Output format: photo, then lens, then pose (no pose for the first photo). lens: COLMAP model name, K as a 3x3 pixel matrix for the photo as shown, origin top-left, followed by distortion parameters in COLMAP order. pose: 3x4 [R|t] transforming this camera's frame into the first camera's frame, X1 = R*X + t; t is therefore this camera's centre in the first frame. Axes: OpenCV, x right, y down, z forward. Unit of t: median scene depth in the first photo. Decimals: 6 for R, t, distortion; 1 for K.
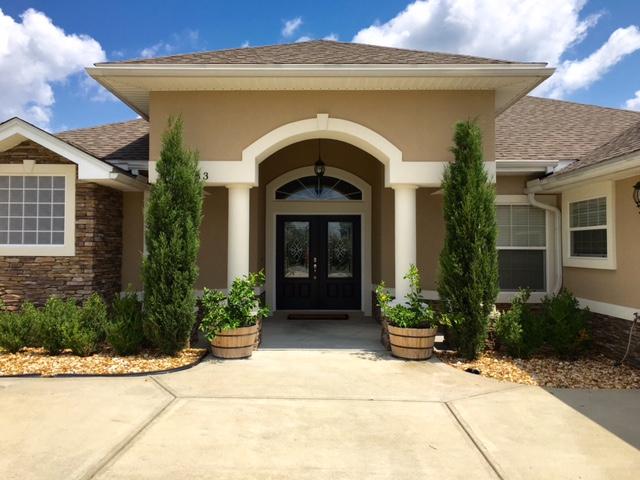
lens RADIAL K [[540.3, 0, 317.0], [0, 540.3, 236.6], [0, 0, 1]] dist [0.083673, -0.148592]
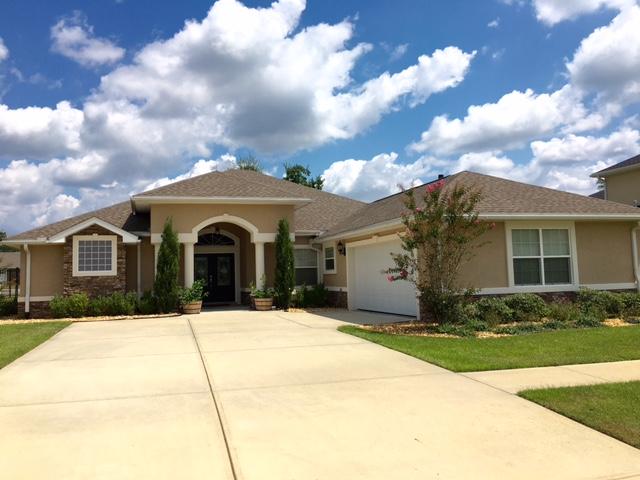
lens RADIAL K [[540.3, 0, 317.0], [0, 540.3, 236.6], [0, 0, 1]] dist [0.083673, -0.148592]
pose [[0.954046, -0.007512, 0.299567, -0.325528], [0.022742, 0.998618, -0.047387, 0.000569], [-0.298797, 0.052022, 0.952898, -1.427053]]
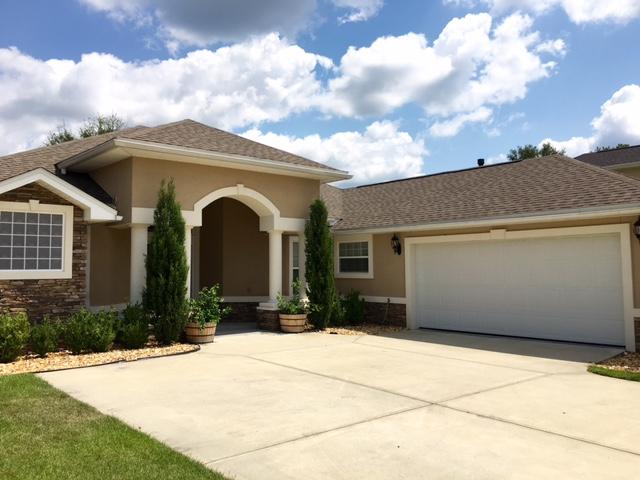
lens RADIAL K [[540.3, 0, 317.0], [0, 540.3, 236.6], [0, 0, 1]] dist [0.083673, -0.148592]
pose [[0.747860, 0.028487, 0.663245, -0.856146], [-0.005722, 0.999318, -0.036470, -0.018143], [-0.663832, 0.023479, 0.747513, -0.321517]]
